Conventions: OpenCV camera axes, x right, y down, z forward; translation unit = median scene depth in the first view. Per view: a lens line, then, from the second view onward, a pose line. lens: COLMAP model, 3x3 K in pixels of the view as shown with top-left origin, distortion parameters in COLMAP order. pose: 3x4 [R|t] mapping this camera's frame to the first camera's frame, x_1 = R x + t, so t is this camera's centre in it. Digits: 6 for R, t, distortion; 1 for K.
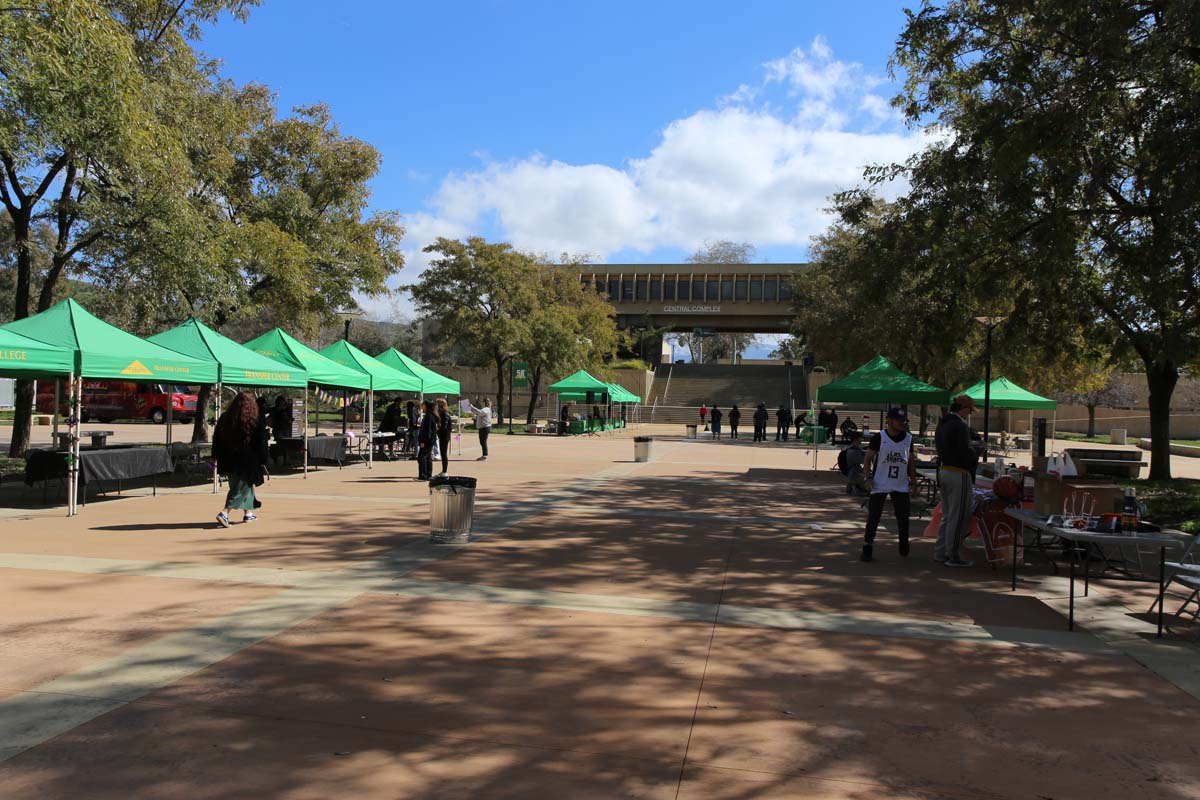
lens RADIAL K [[920.9, 0, 581.4], [0, 920.9, 402.6], [0, 0, 1]] dist [-0.047355, 0.080875]
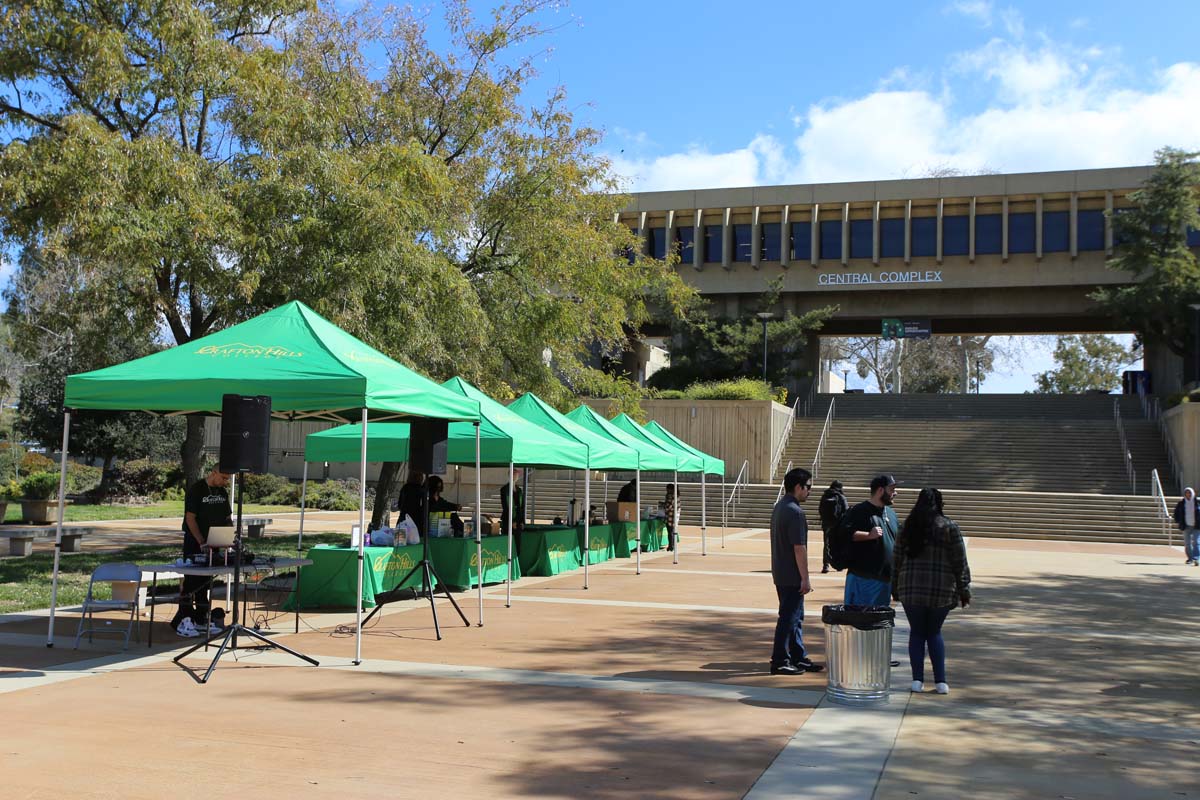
lens RADIAL K [[1274.2, 0, 600.0], [0, 1274.2, 400.0], [0, 0, 1]] dist [0.000234, -0.000364]
pose [[0.994435, -0.010206, -0.104855, 0.054527], [0.003449, 0.997917, -0.064420, 0.001800], [0.105294, 0.063700, 0.992399, 0.408528]]
